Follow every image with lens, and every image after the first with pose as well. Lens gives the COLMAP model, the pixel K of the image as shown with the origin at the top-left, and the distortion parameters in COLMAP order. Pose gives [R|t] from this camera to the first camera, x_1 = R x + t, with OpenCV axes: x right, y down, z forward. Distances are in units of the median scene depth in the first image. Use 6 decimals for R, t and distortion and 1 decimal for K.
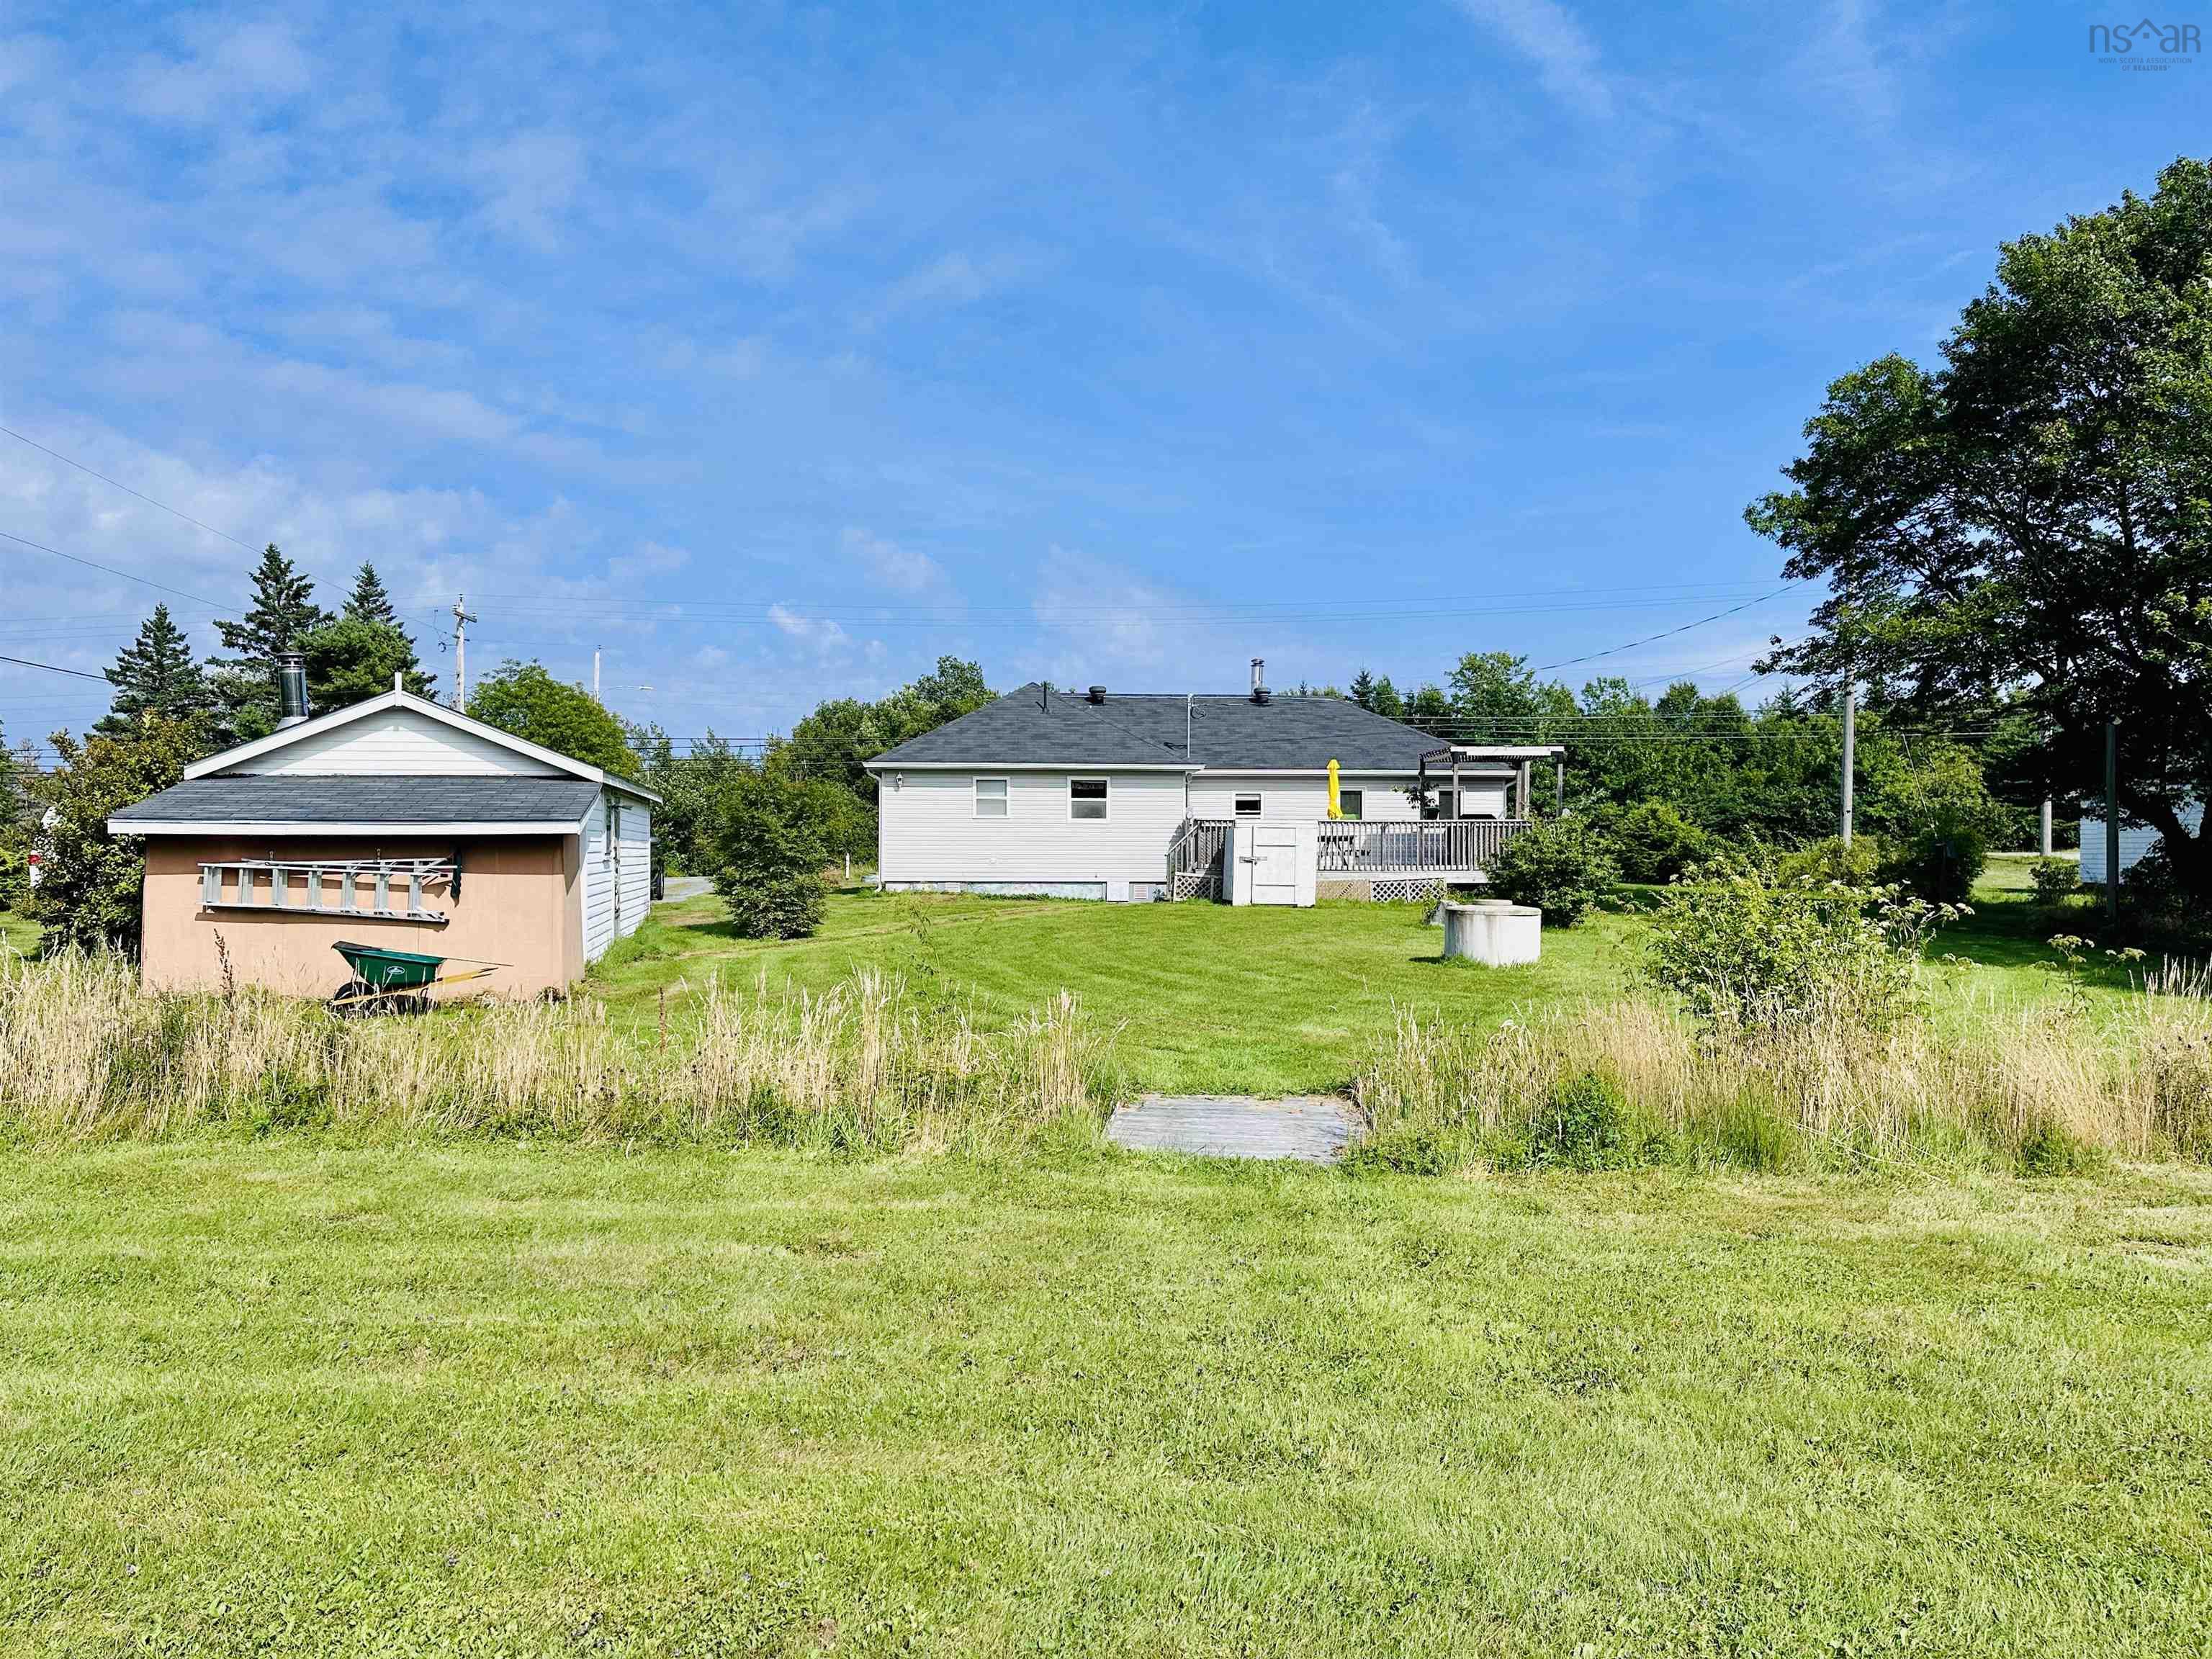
lens RADIAL K [[1832.3, 0, 1106.7], [0, 1832.3, 871.7], [0, 0, 1]] dist [0.274432, -0.234918]
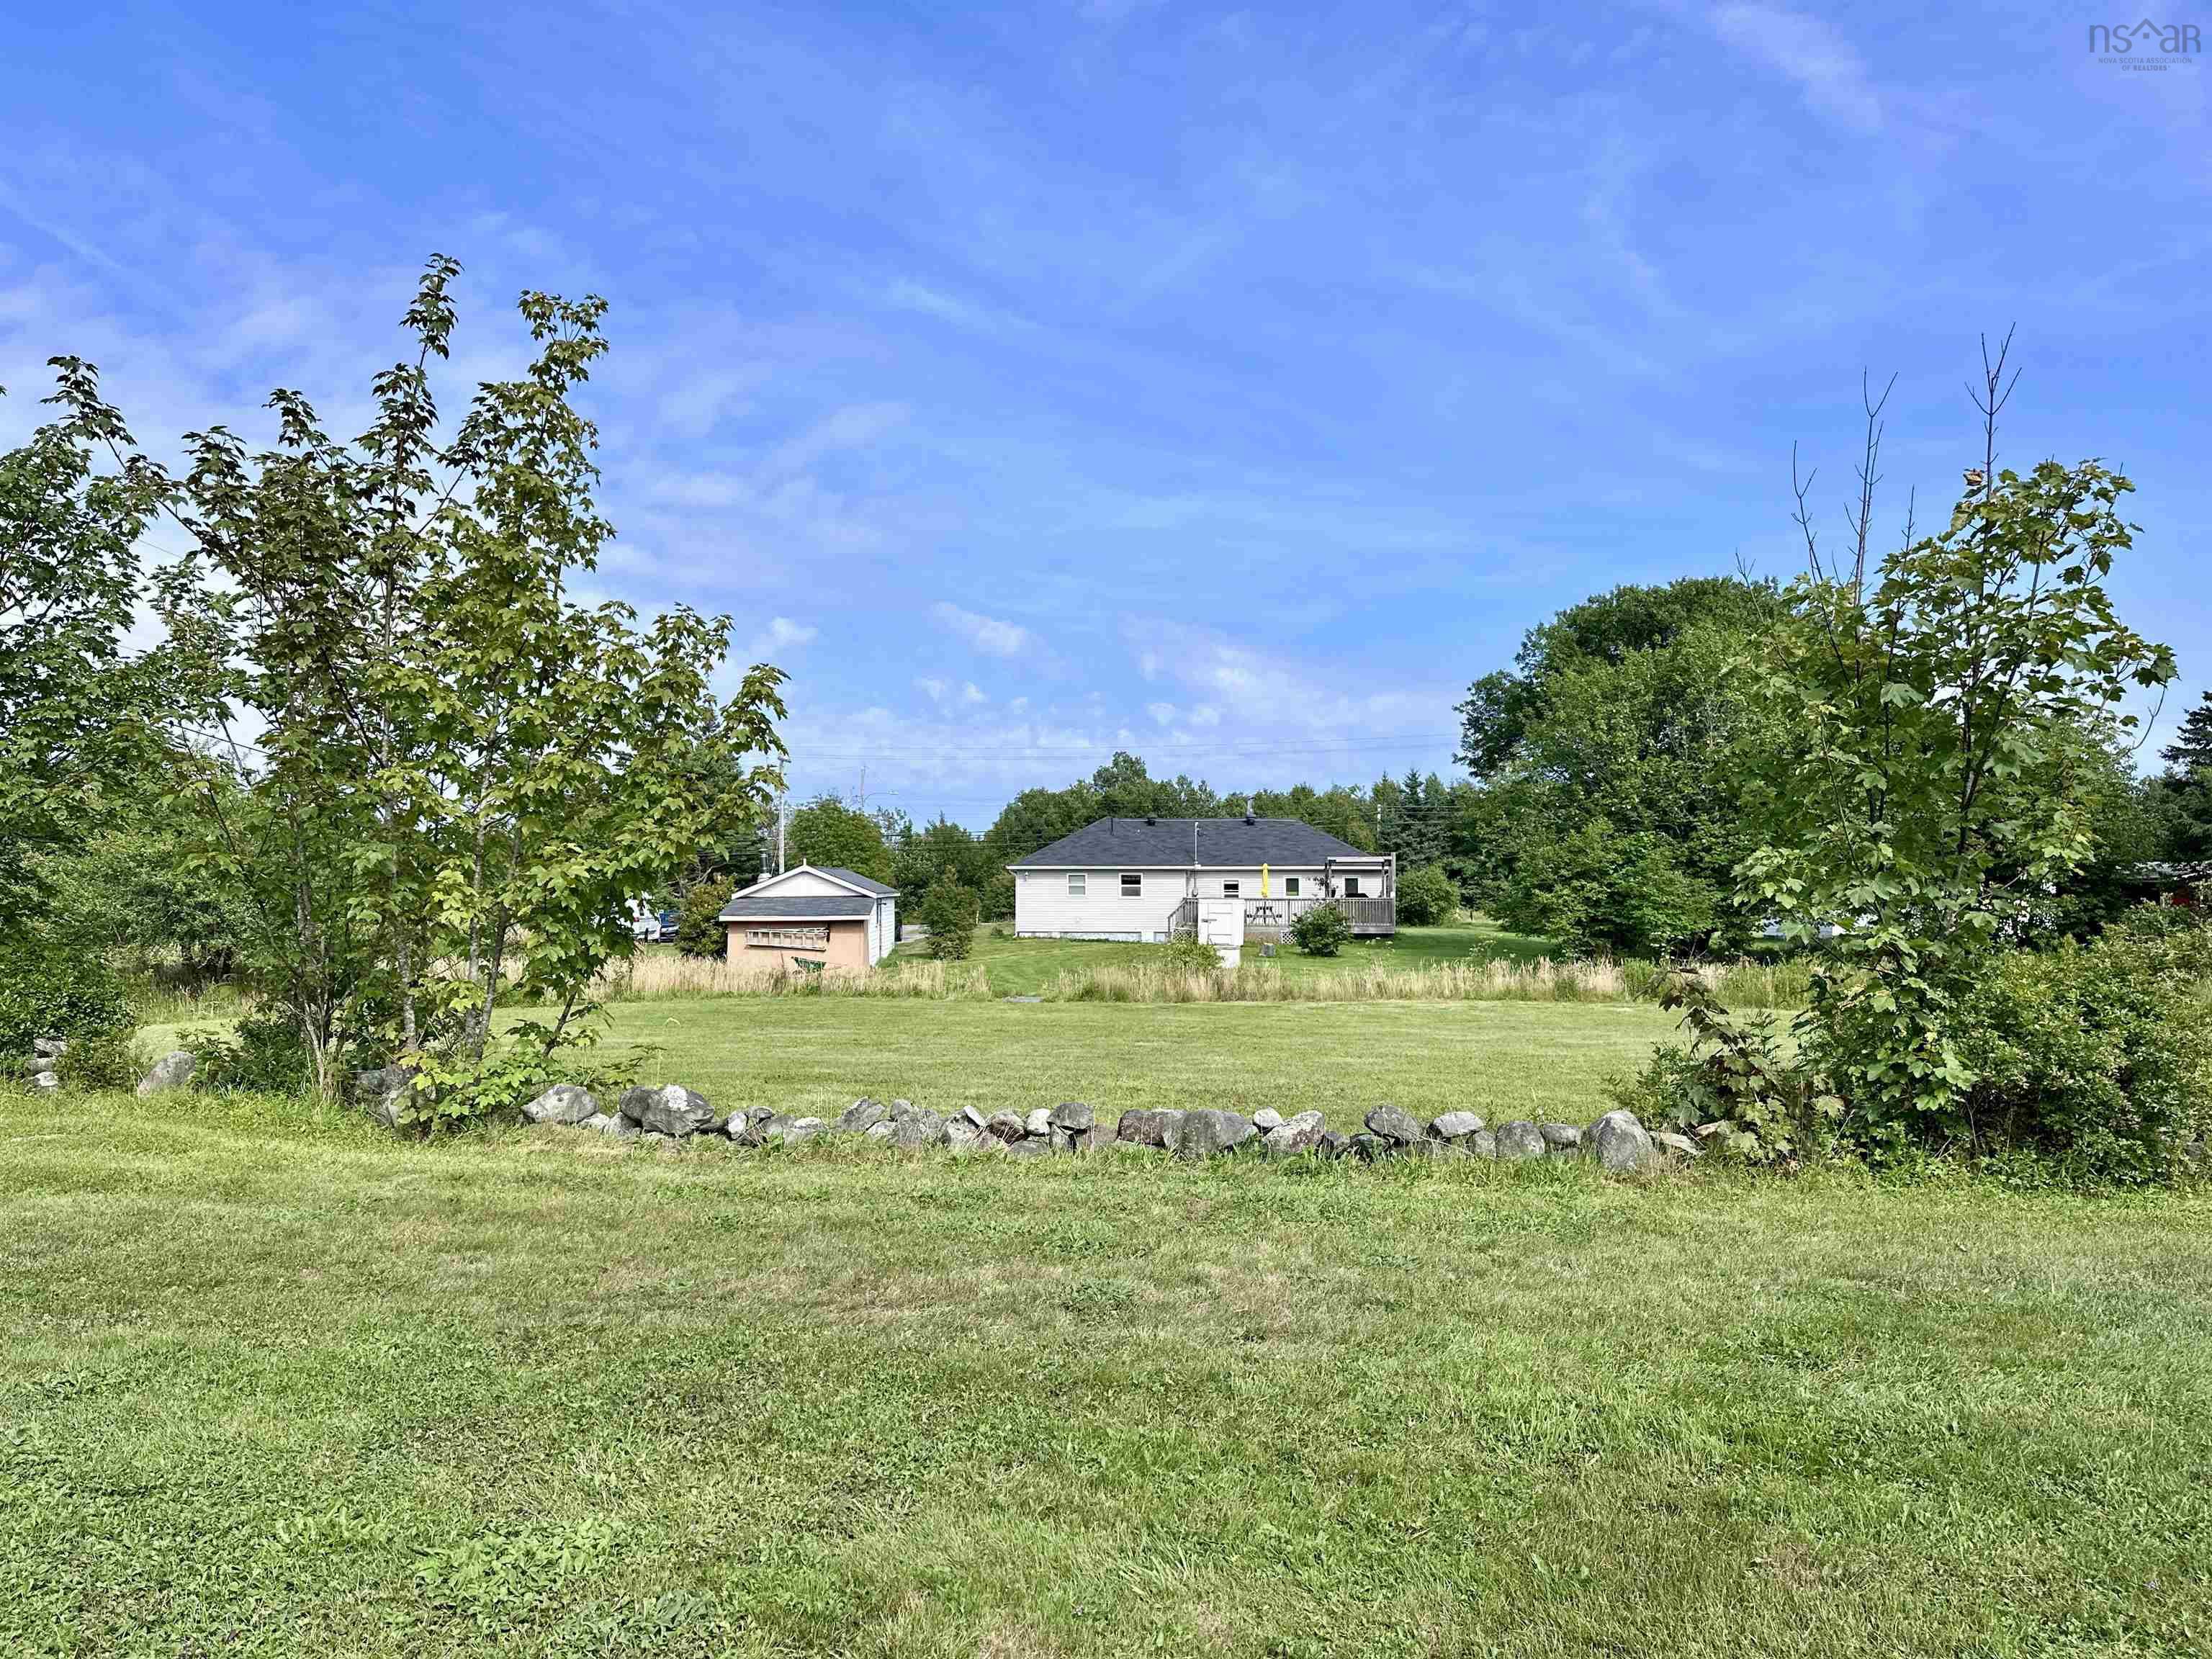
lens RADIAL K [[1832.3, 0, 1106.7], [0, 1832.3, 871.7], [0, 0, 1]] dist [0.274432, -0.234918]
pose [[0.991764, -0.001719, -0.128064, 0.196242], [-0.000987, 0.999778, -0.021067, -0.015331], [0.128072, 0.021020, 0.991542, -0.780024]]
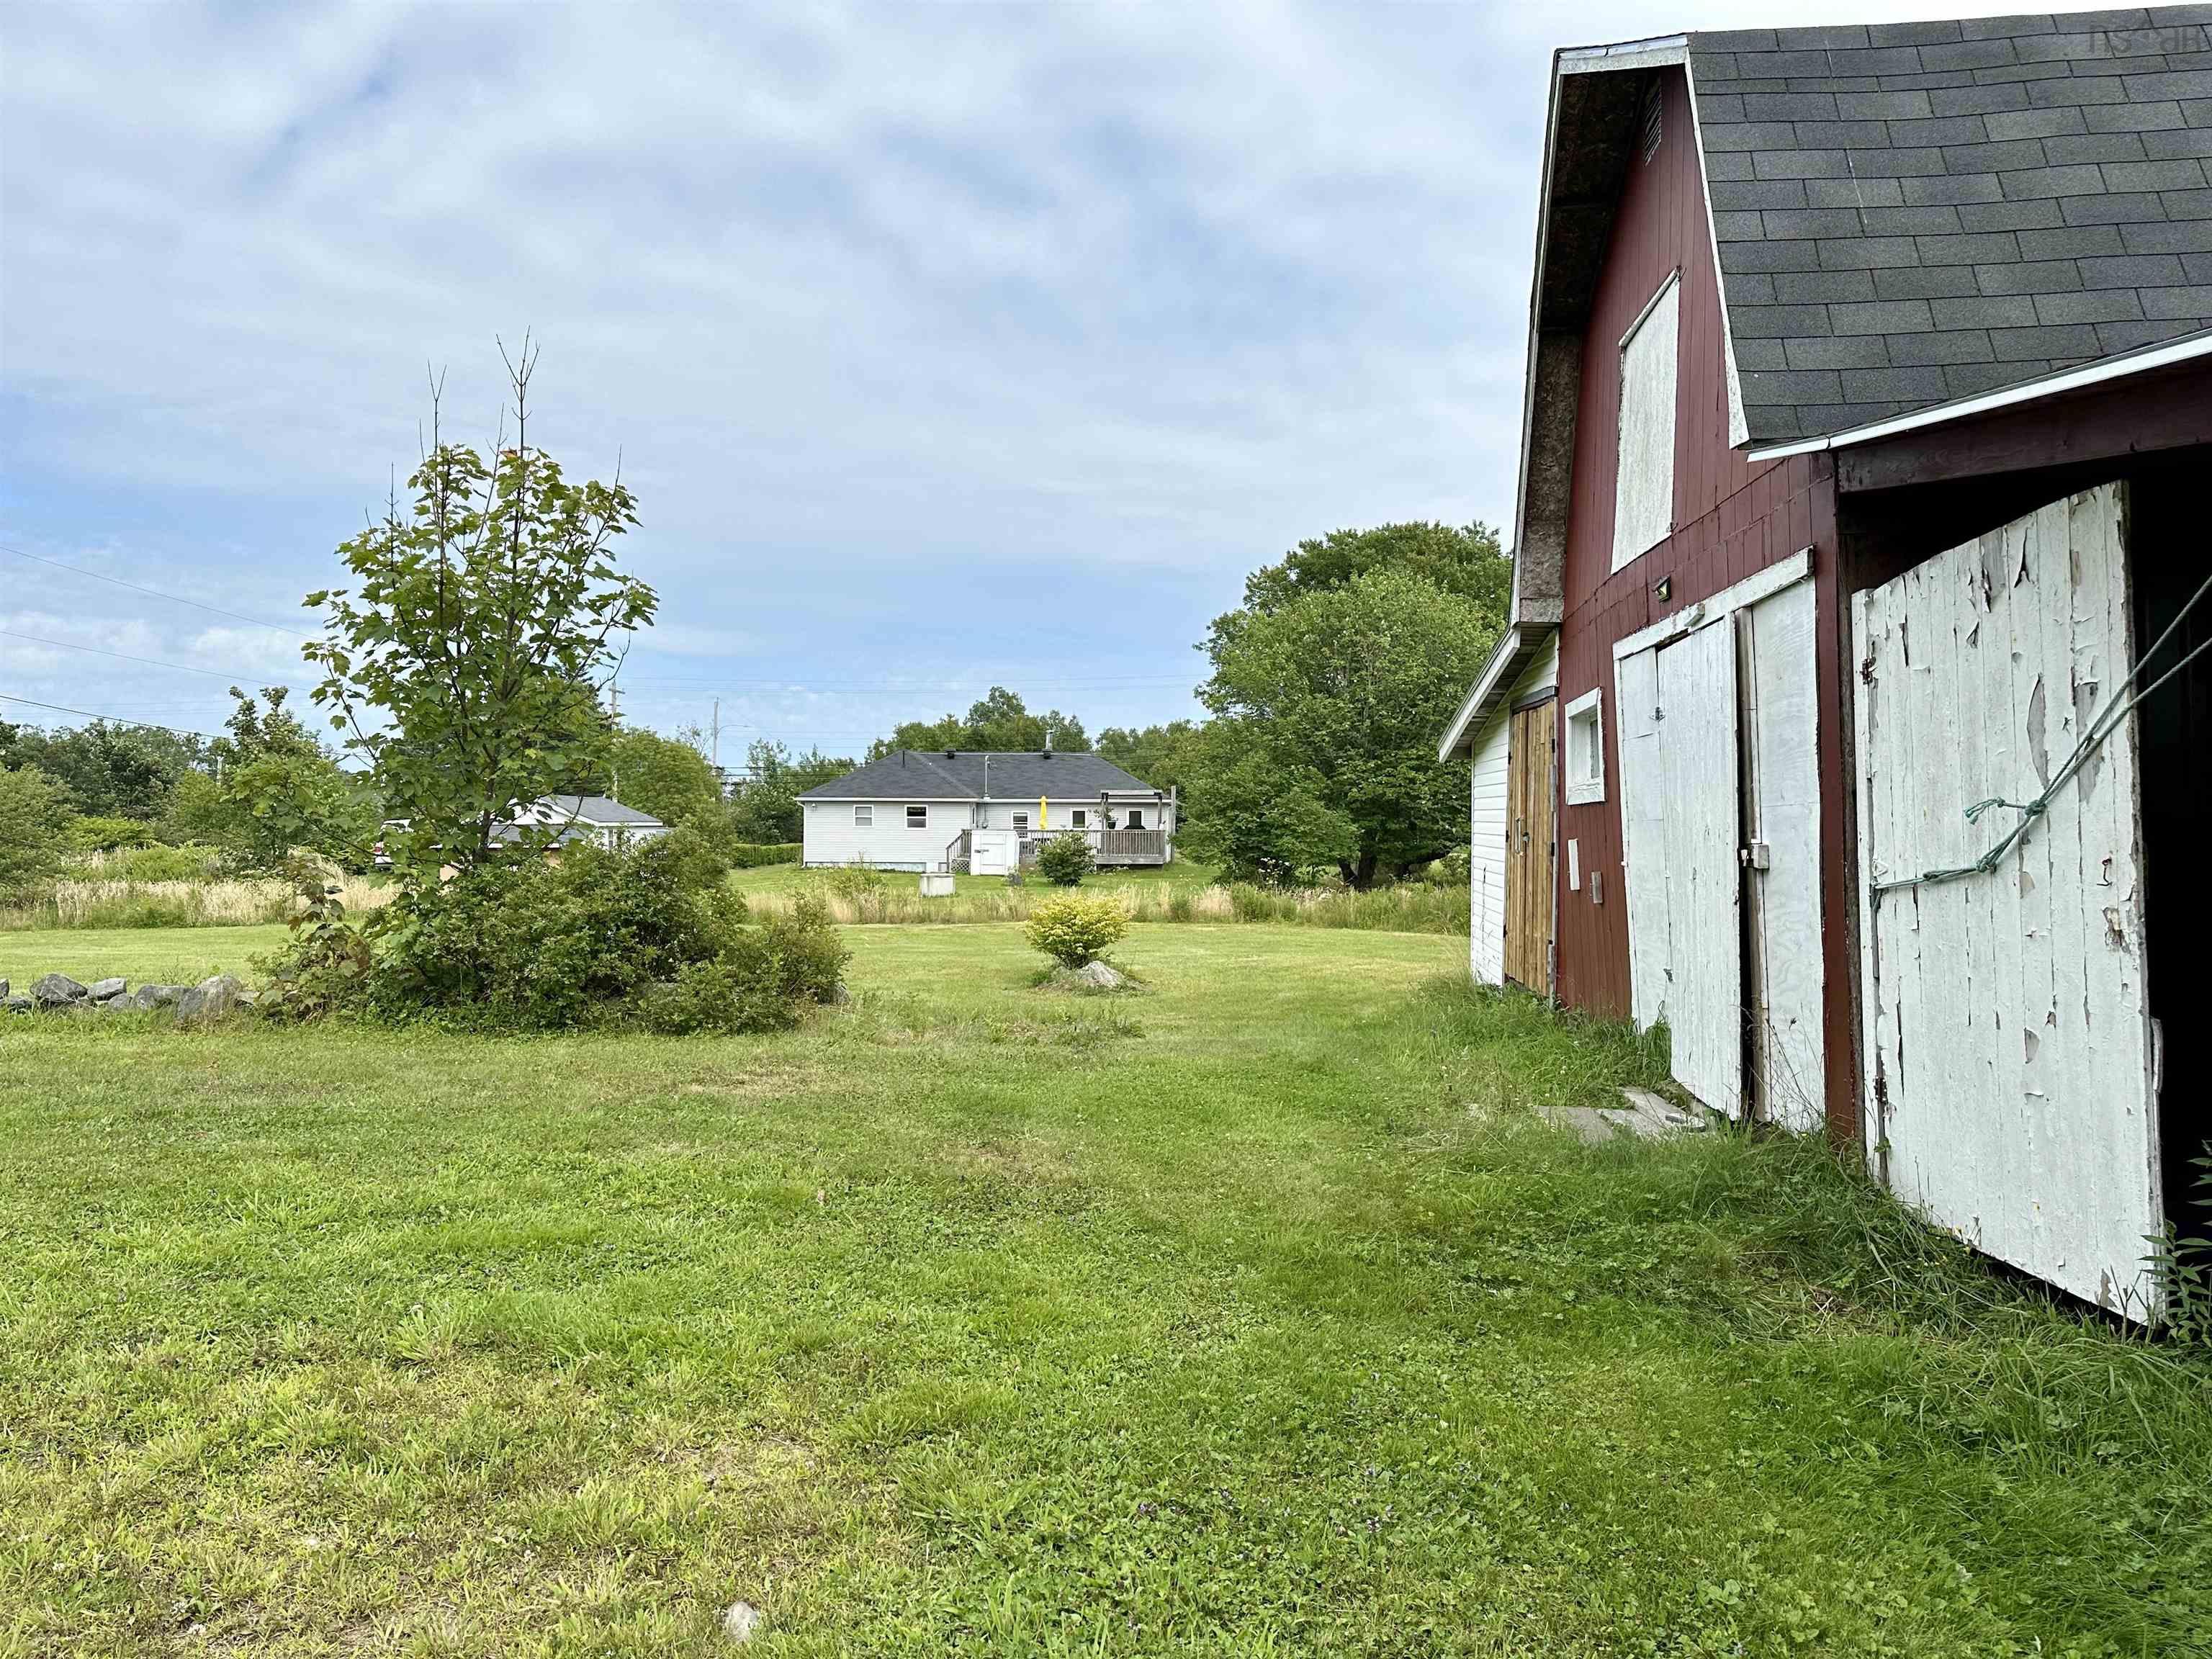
lens RADIAL K [[1832.3, 0, 1106.7], [0, 1832.3, 871.7], [0, 0, 1]] dist [0.274432, -0.234918]
pose [[0.993924, 0.006018, -0.109899, 0.382396], [-0.004591, 0.999902, 0.013233, -0.010256], [0.109968, -0.012648, 0.993855, -0.807470]]
